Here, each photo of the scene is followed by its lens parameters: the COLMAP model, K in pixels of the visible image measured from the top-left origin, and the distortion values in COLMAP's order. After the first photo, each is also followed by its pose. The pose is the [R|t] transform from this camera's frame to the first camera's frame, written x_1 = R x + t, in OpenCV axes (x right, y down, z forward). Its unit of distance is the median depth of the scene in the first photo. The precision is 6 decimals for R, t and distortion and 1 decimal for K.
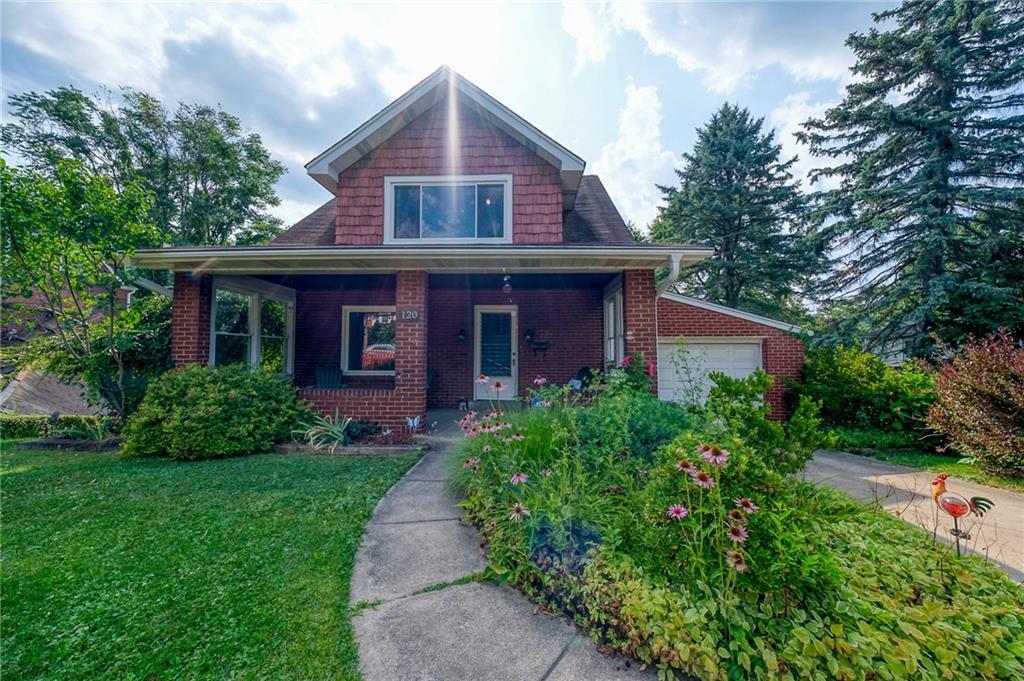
lens RADIAL K [[349.6, 0, 512.0], [0, 349.6, 340.5], [0, 0, 1]] dist [-0.000701, -0.000104]
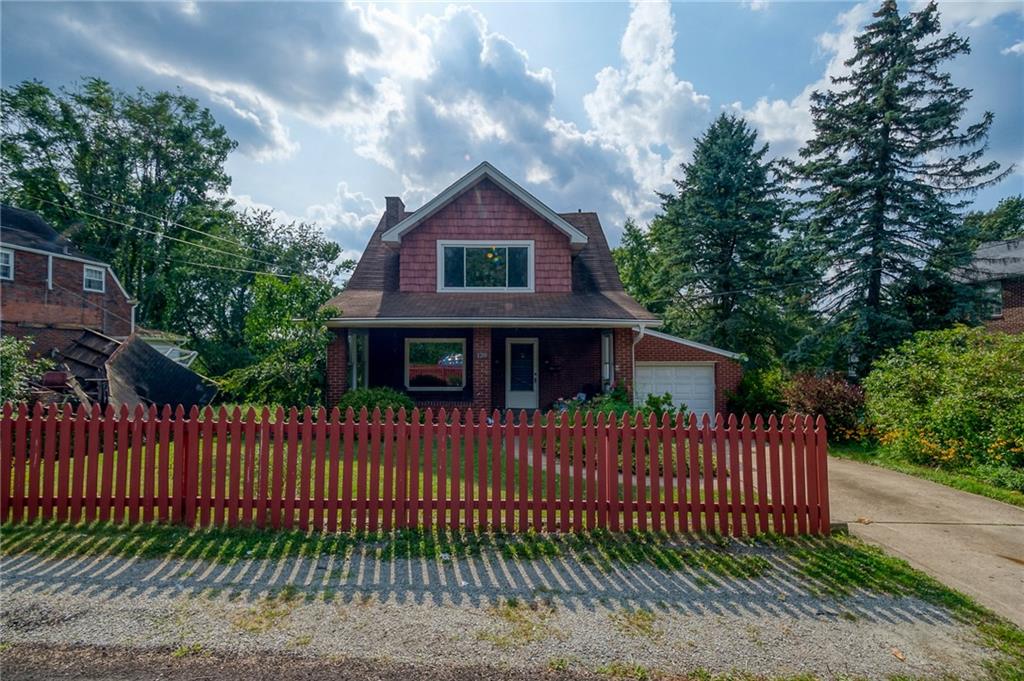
lens RADIAL K [[450.6, 0, 512.0], [0, 450.6, 340.5], [0, 0, 1]] dist [0.022598, 0.000066]
pose [[0.998328, -0.002901, 0.057731, -0.177949], [0.002329, 0.999948, 0.009971, -0.104994], [-0.057757, -0.009820, 0.998282, -0.698031]]
